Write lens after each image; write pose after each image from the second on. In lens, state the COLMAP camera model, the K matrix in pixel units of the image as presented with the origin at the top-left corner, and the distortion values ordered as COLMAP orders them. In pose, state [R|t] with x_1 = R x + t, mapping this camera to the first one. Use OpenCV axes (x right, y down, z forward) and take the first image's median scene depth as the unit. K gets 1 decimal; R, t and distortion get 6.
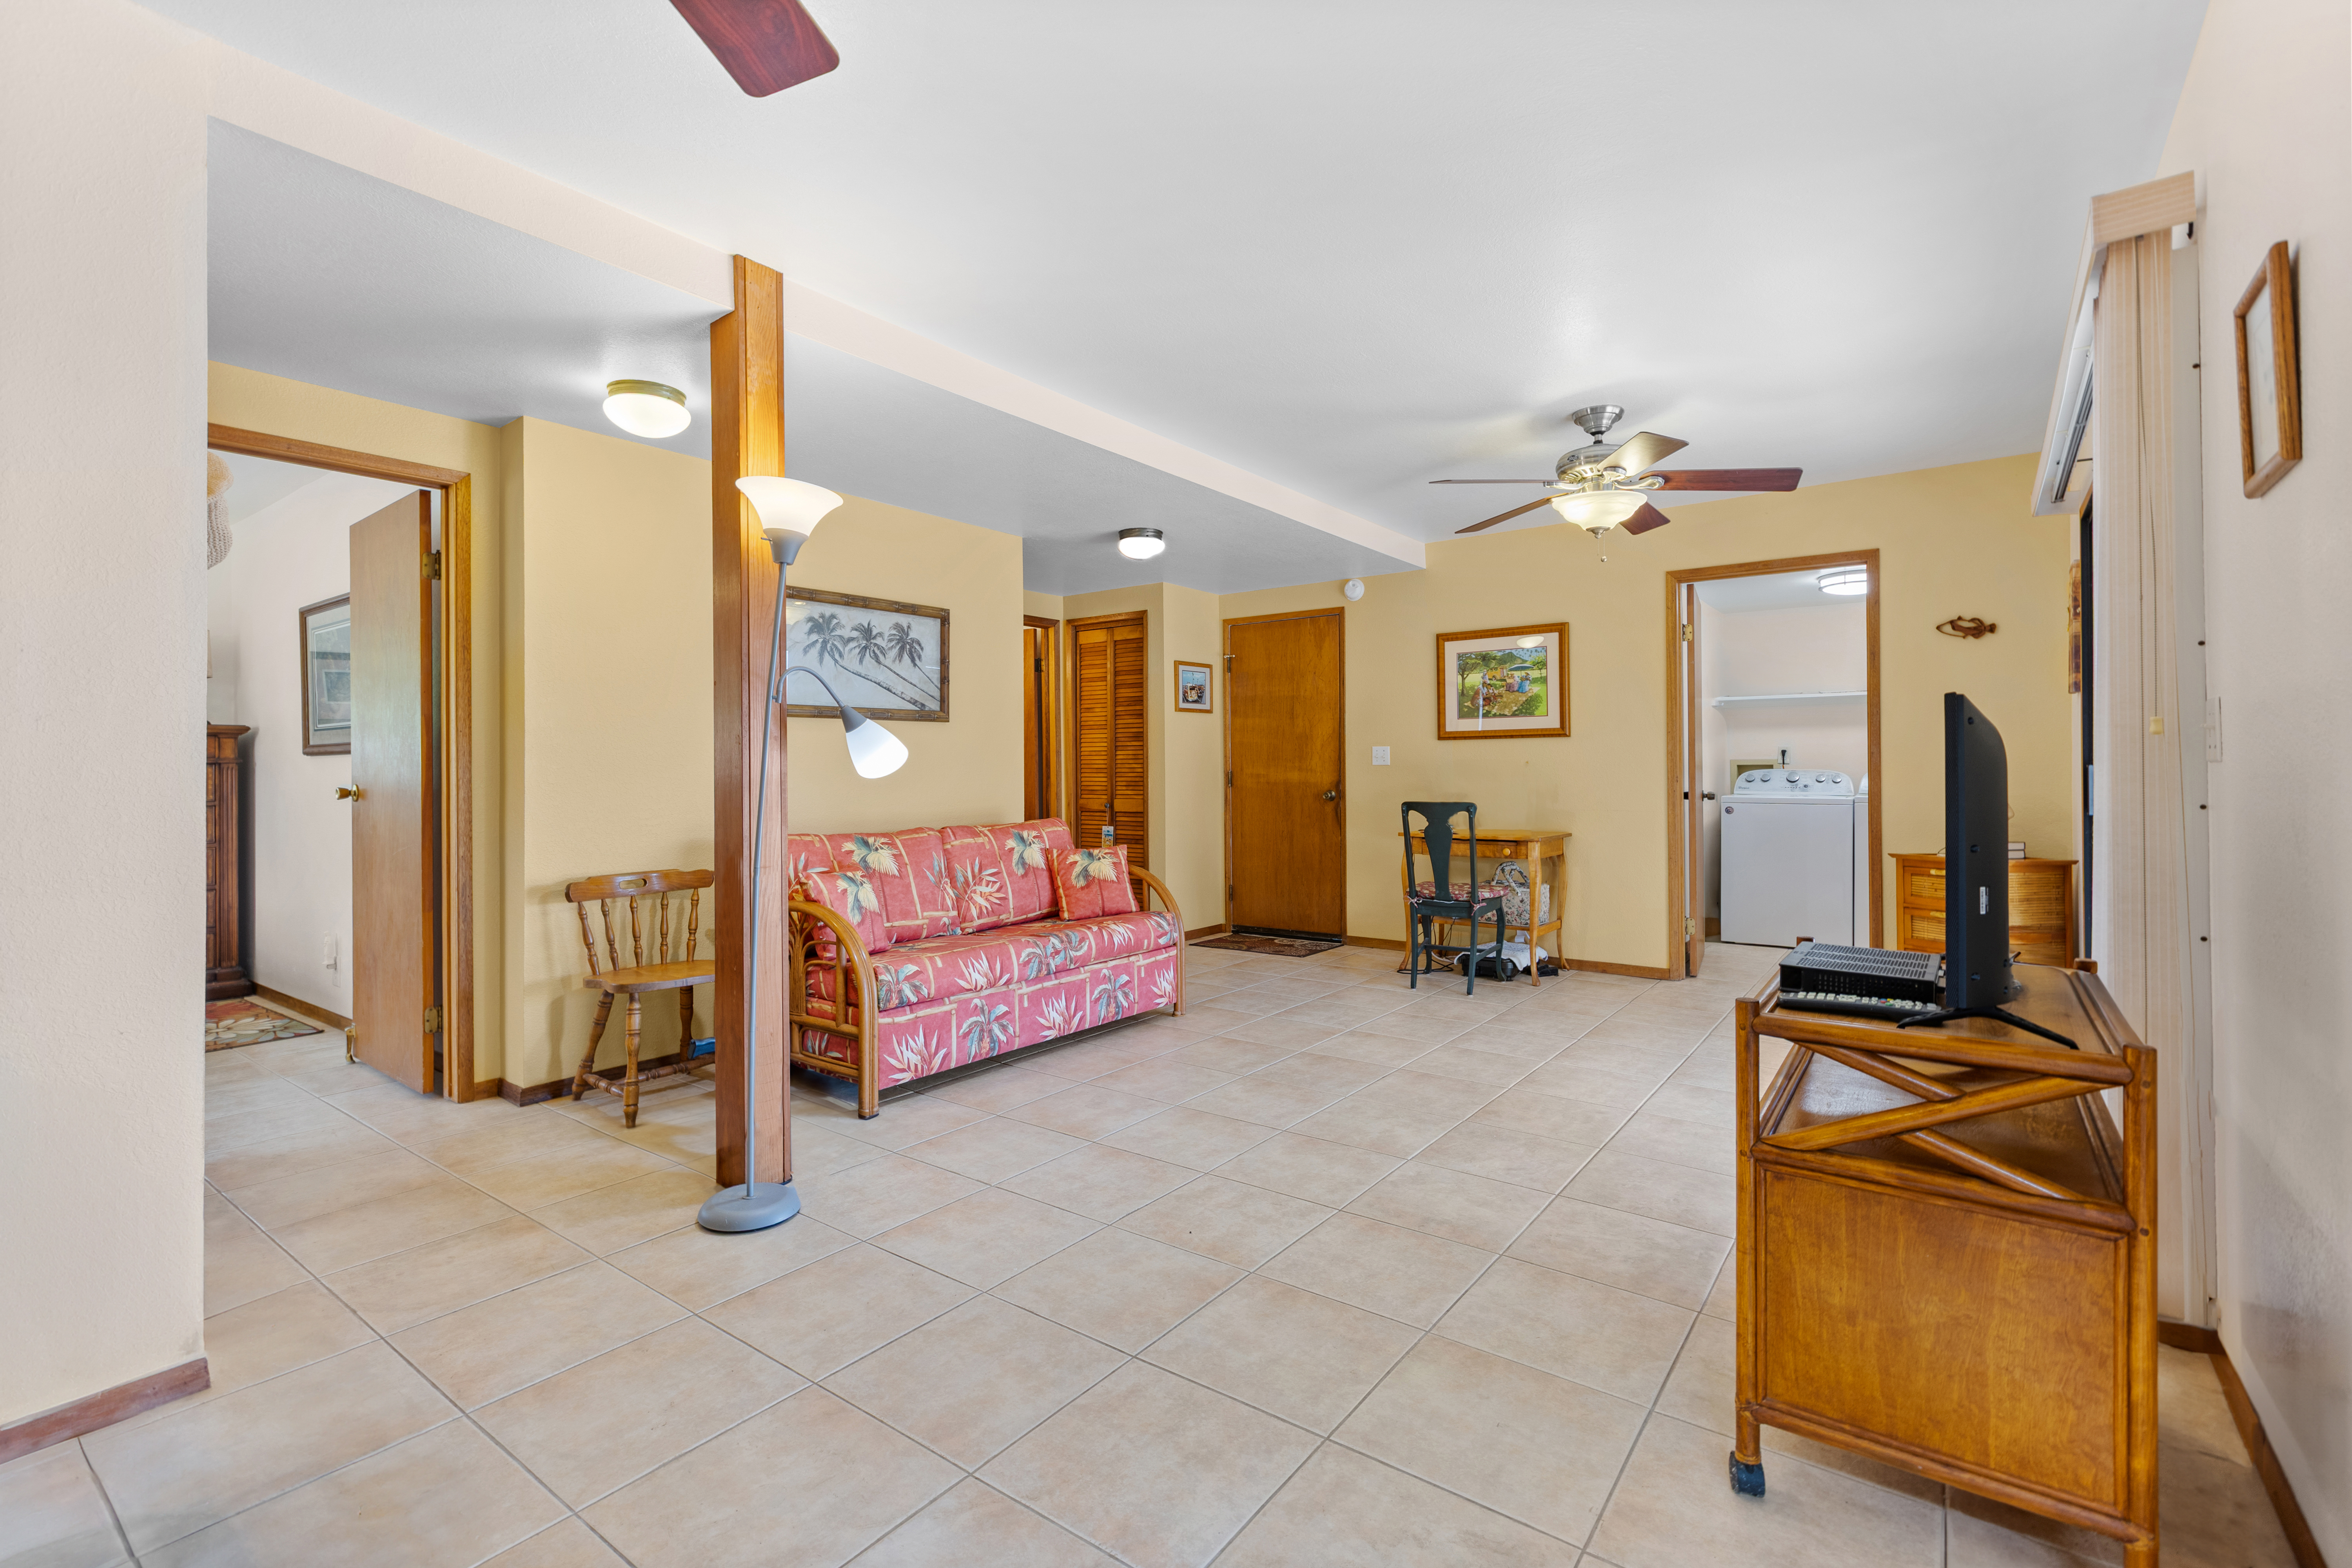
lens RADIAL K [[1050.5, 0, 1178.9], [0, 1050.5, 773.7], [0, 0, 1]] dist [-0.005722, -0.001057]
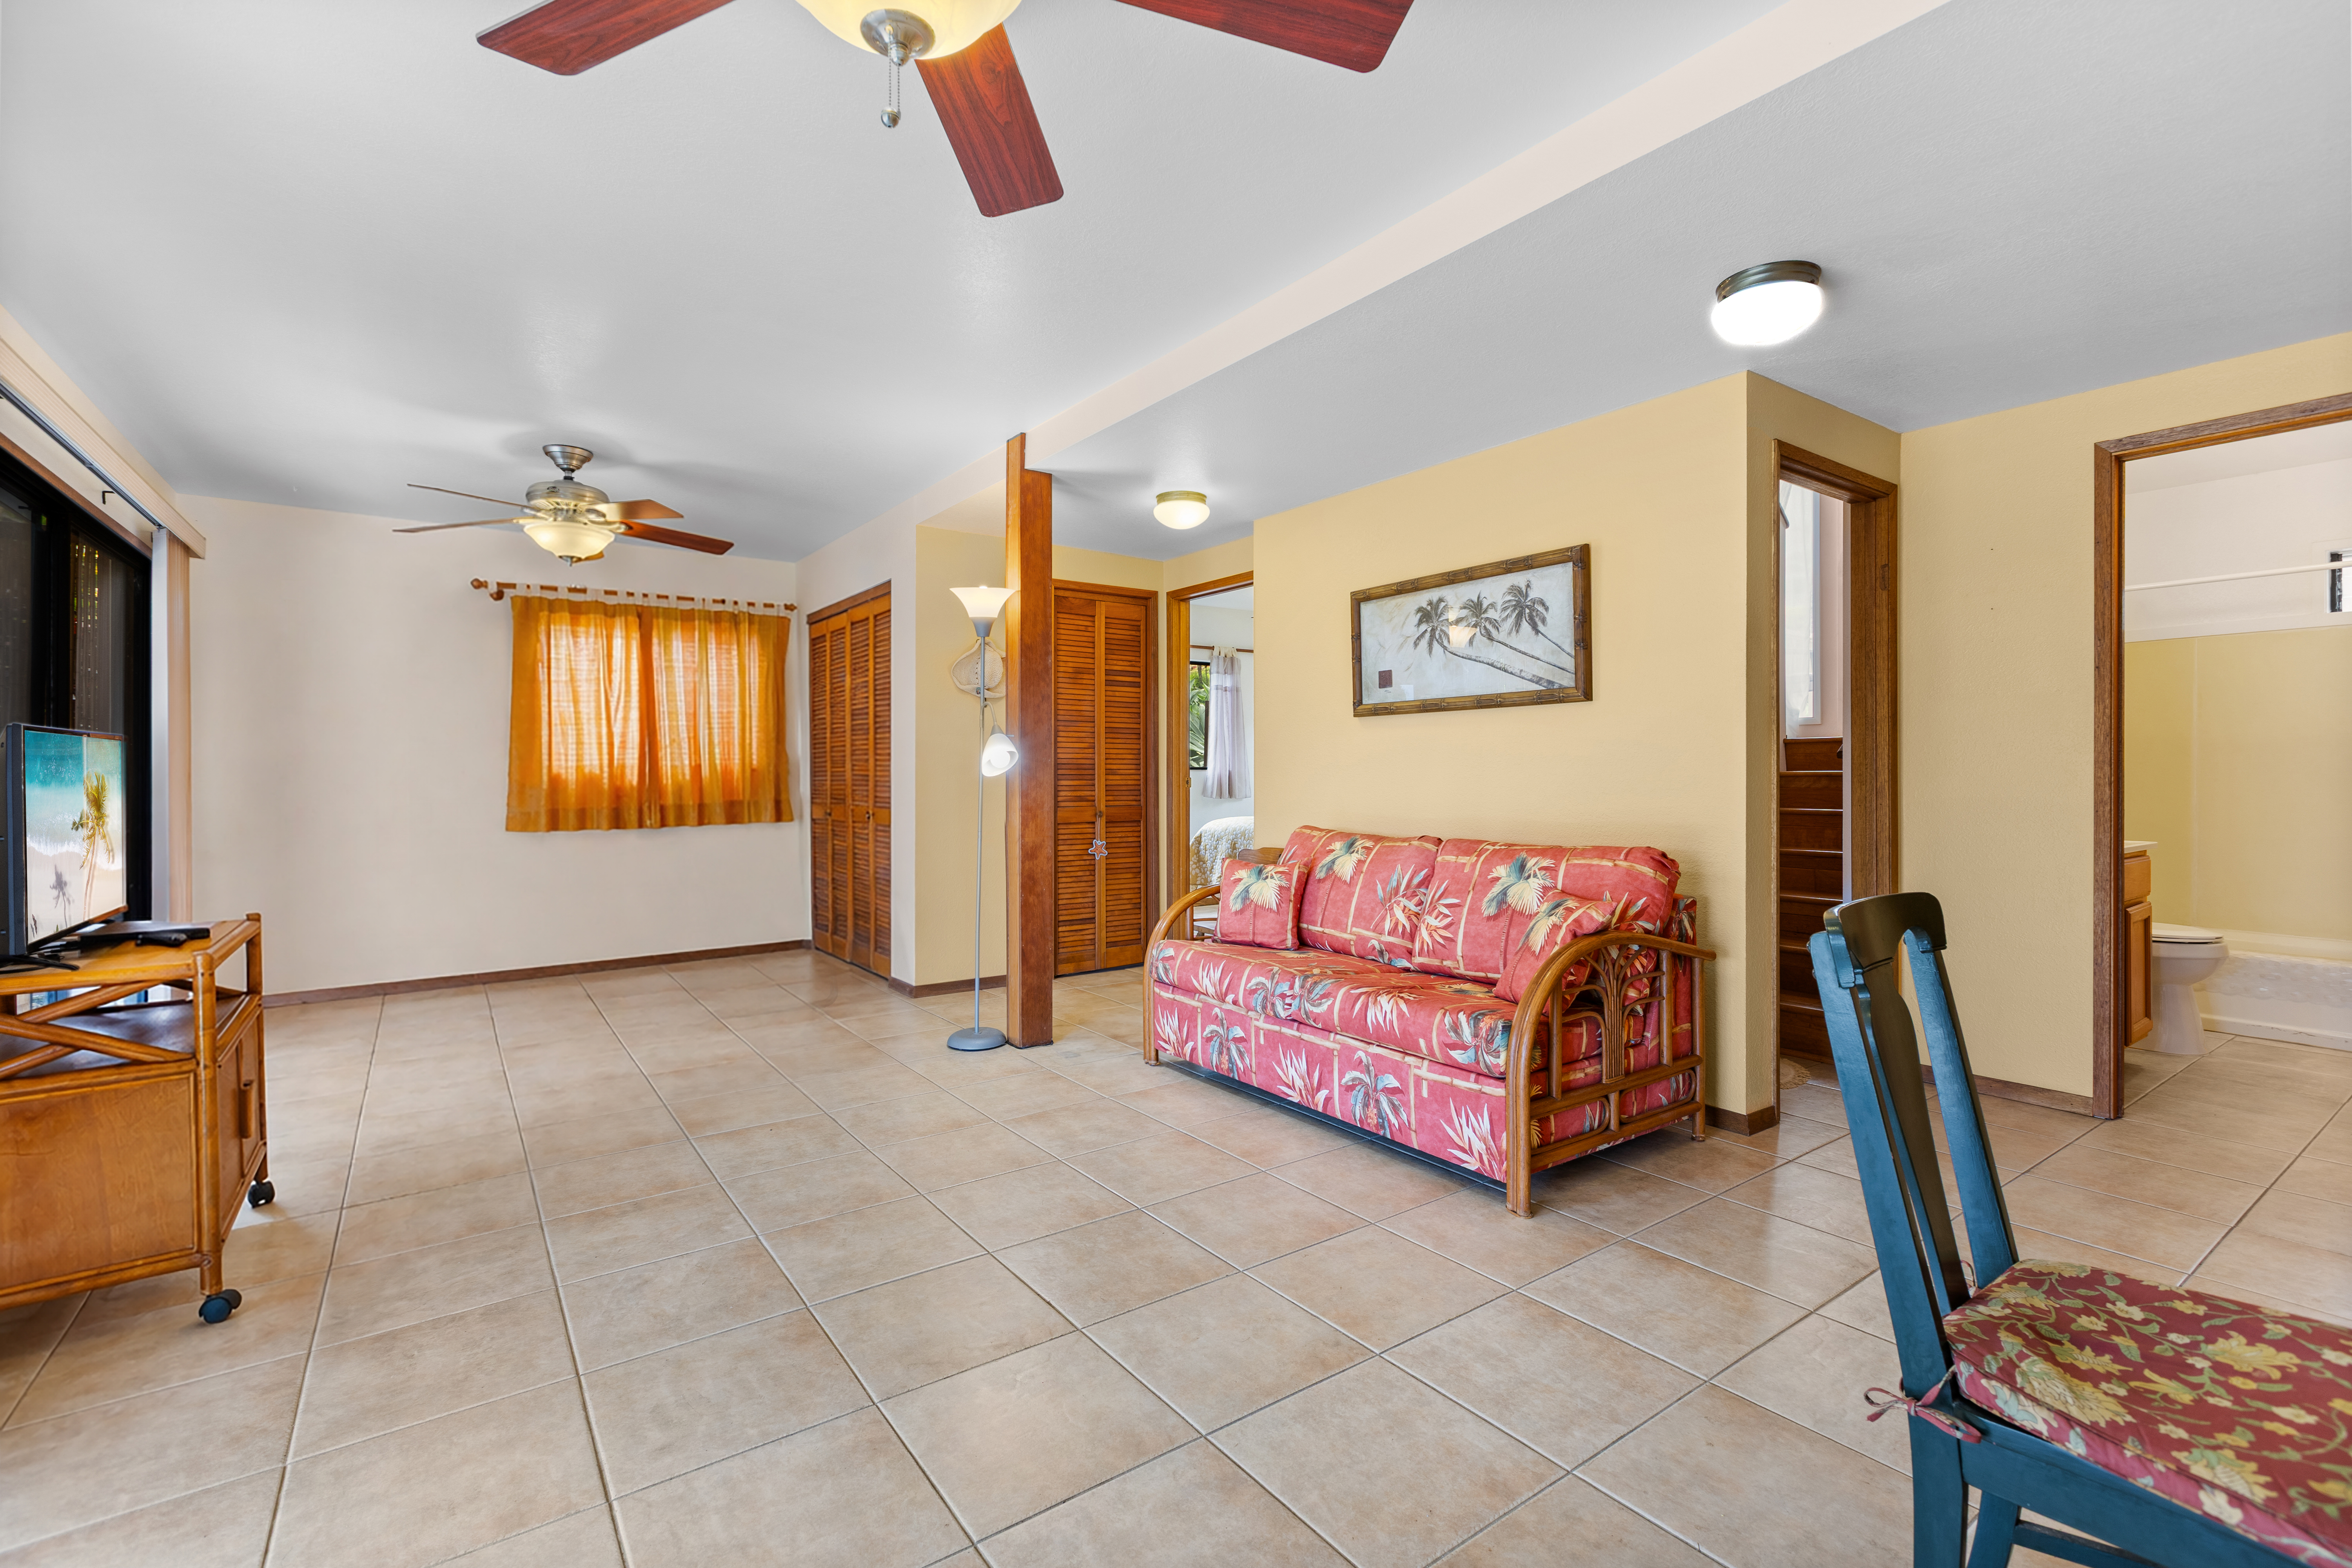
lens RADIAL K [[1050.5, 0, 1179.9], [0, 1050.5, 775.0], [0, 0, 1]] dist [-0.005722, -0.001057]
pose [[-0.304874, 0.008100, -0.952358, 0.650688], [0.000766, 0.999966, 0.008260, -0.005178], [0.952392, 0.001789, -0.304869, 1.125528]]
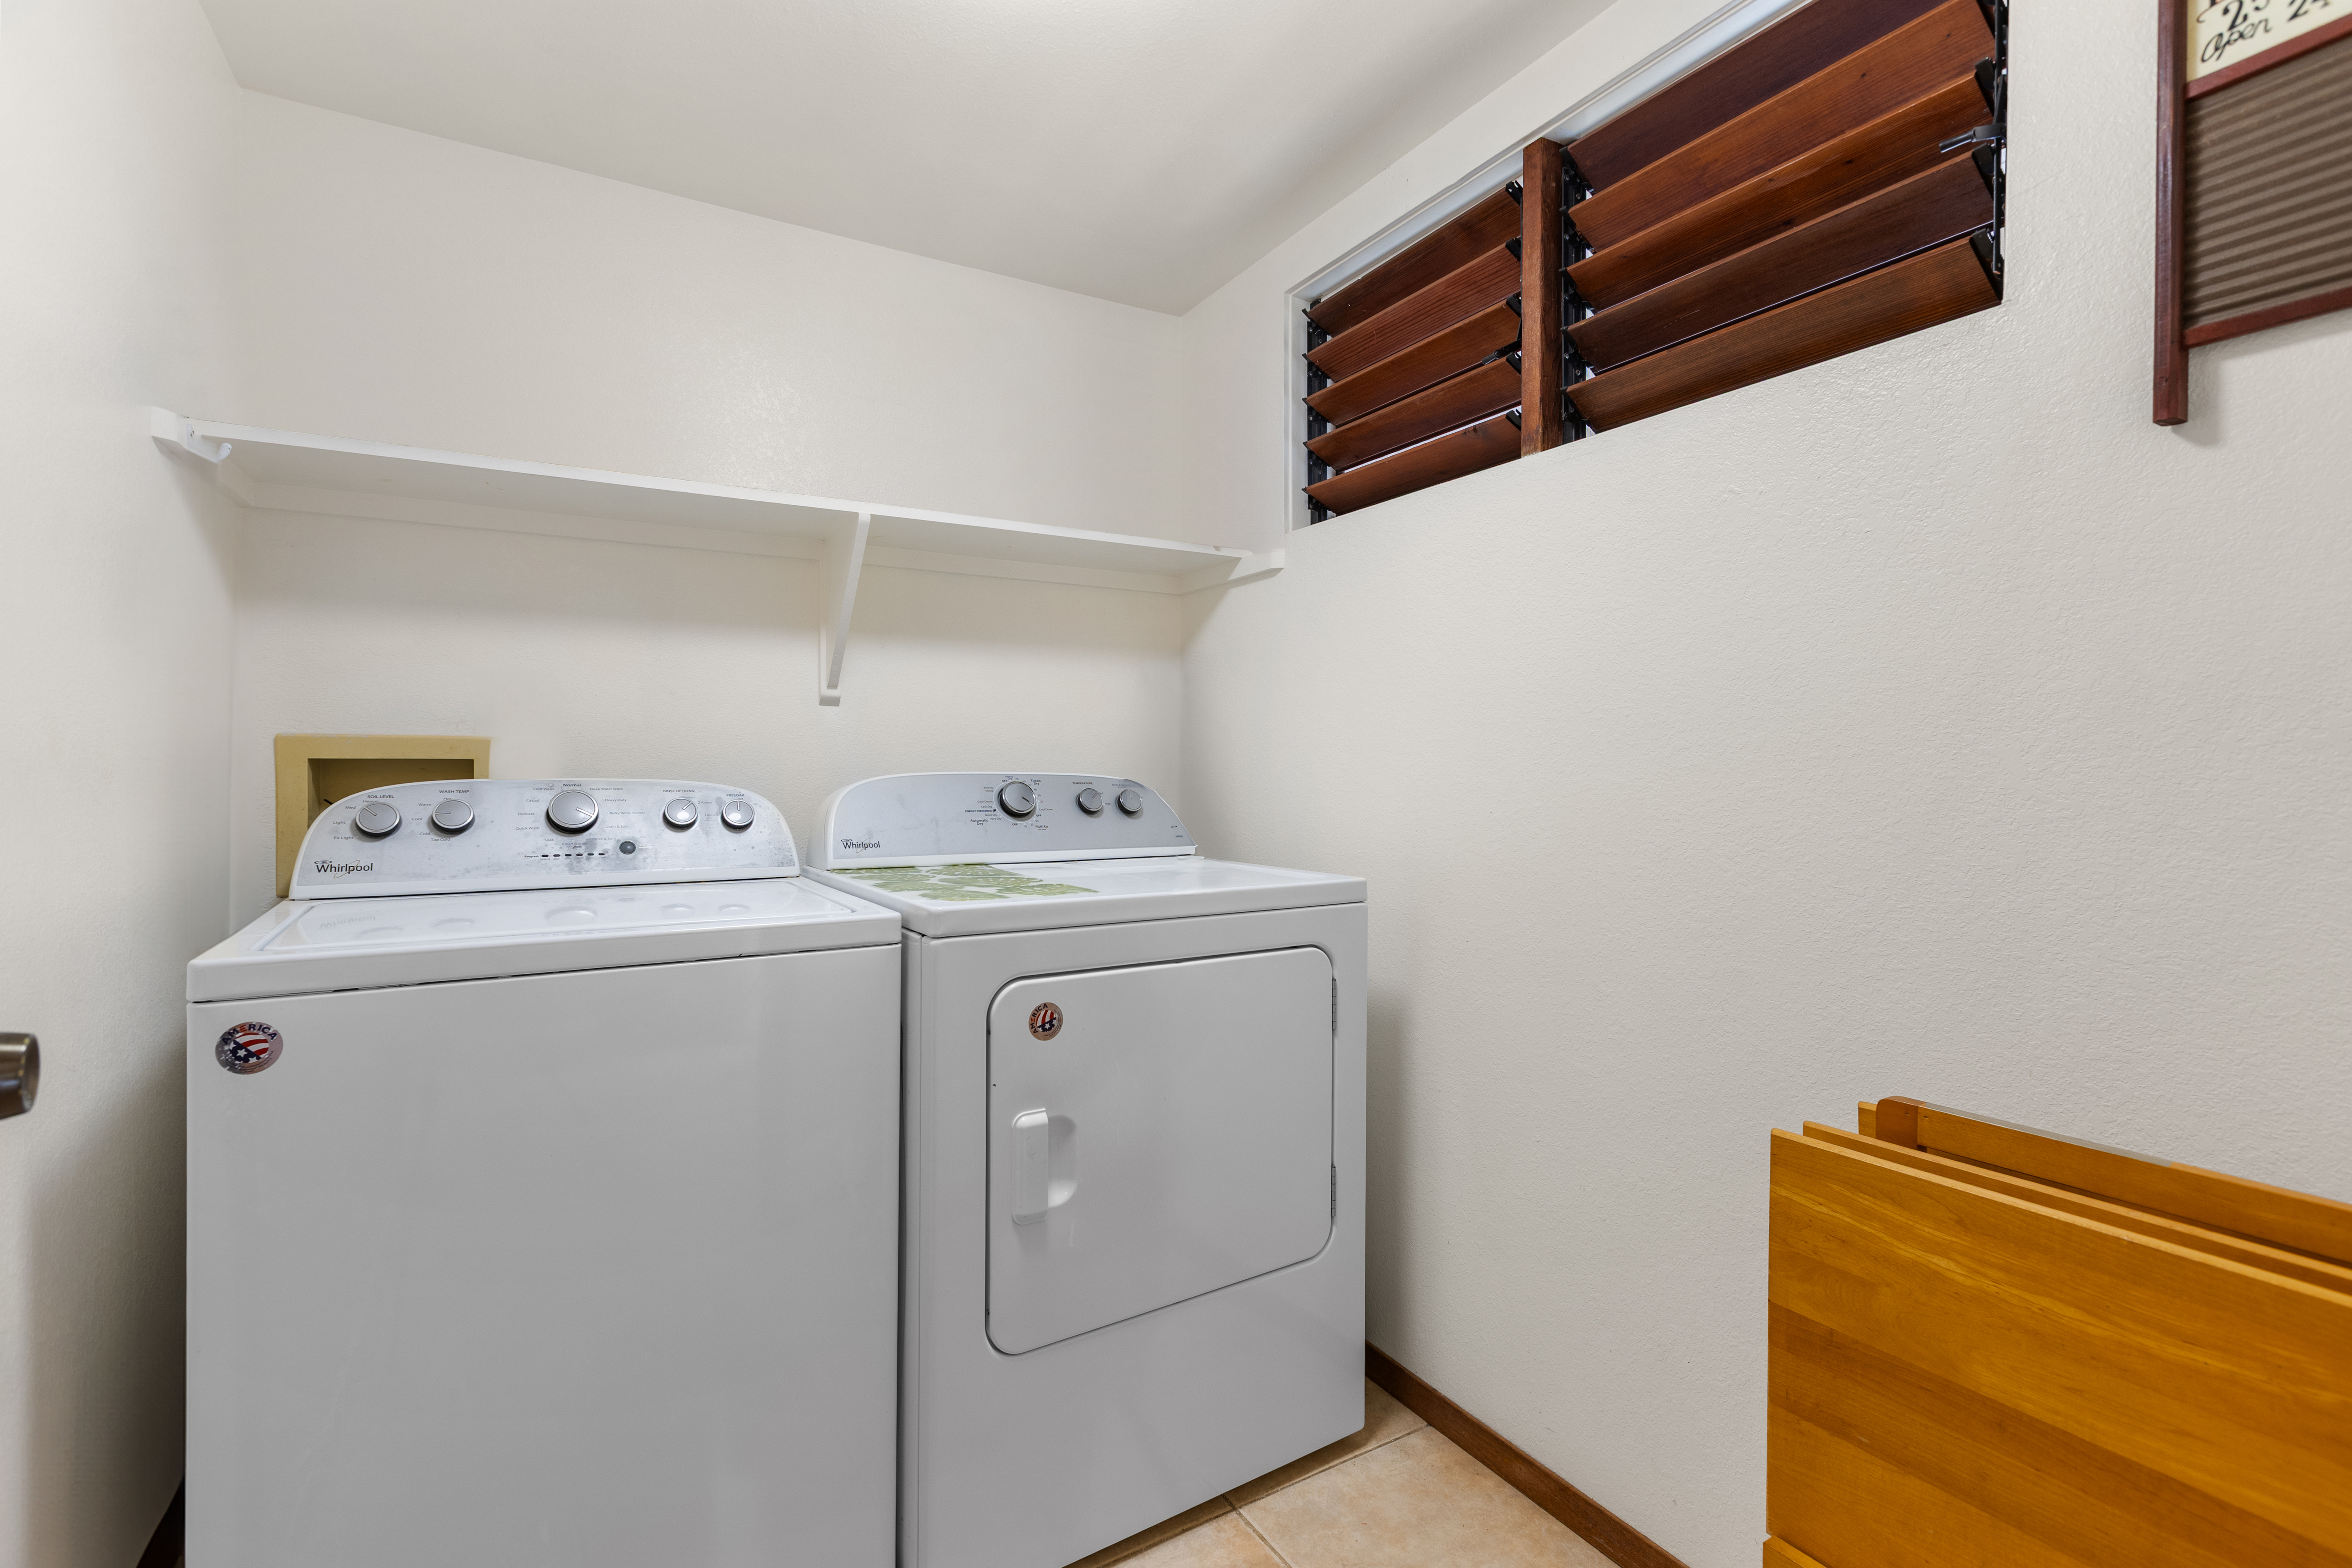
lens RADIAL K [[1050.5, 0, 1178.1], [0, 1050.5, 775.9], [0, 0, 1]] dist [-0.005722, -0.001057]
pose [[0.382966, -0.001042, 0.923762, 0.476444], [0.001267, 0.999999, 0.000603, -0.005852], [-0.923762, 0.000939, 0.382967, 0.891578]]
